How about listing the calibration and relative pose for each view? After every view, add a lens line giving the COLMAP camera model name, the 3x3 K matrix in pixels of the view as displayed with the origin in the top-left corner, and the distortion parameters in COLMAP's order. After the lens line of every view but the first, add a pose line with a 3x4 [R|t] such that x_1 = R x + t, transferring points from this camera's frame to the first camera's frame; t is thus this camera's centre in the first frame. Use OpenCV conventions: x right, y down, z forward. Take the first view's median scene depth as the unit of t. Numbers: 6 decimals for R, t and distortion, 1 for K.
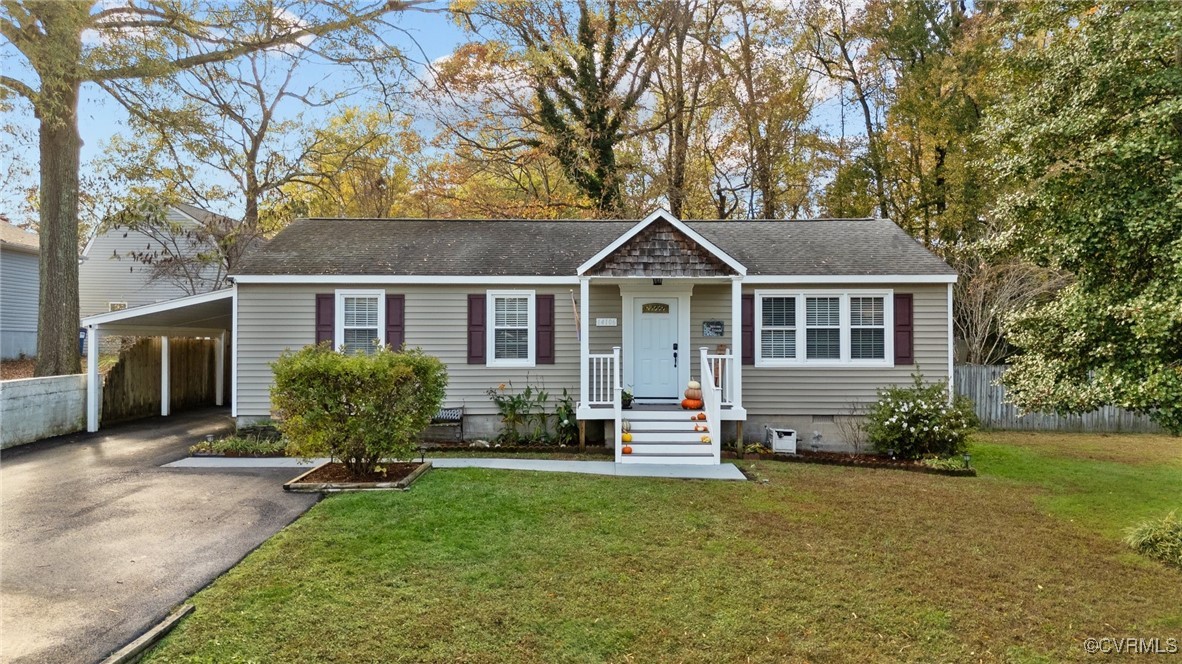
lens RADIAL K [[866.6, 0, 581.2], [0, 866.6, 333.0], [0, 0, 1]] dist [0.054508, -0.057683]
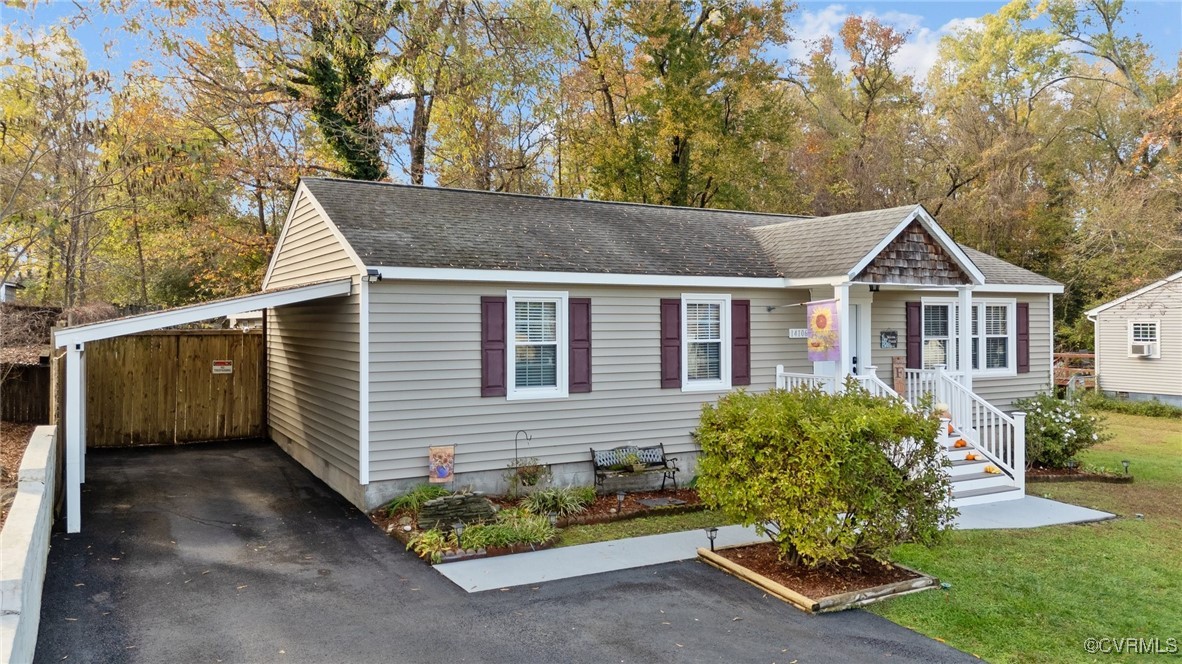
lens RADIAL K [[866.6, 0, 556.7], [0, 866.6, 319.3], [0, 0, 1]] dist [0.054508, -0.057683]
pose [[0.880329, -0.000589, 0.474363, -0.585822], [-0.004946, 0.999933, 0.010420, -0.034046], [-0.474338, -0.011519, 0.880268, 0.368096]]
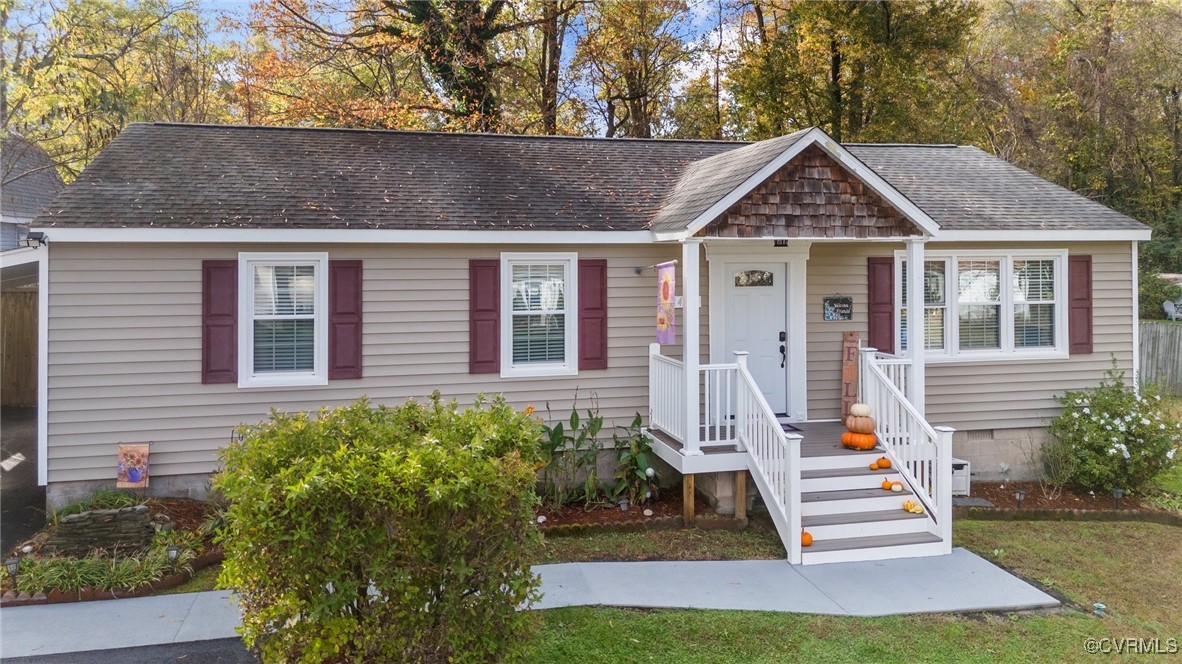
lens RADIAL K [[866.6, 0, 568.9], [0, 866.6, 264.2], [0, 0, 1]] dist [0.054508, -0.057683]
pose [[0.975476, -0.007188, 0.219988, -0.198595], [0.001388, 0.999648, 0.026509, -0.057823], [-0.220101, -0.025553, 0.975142, 0.394452]]
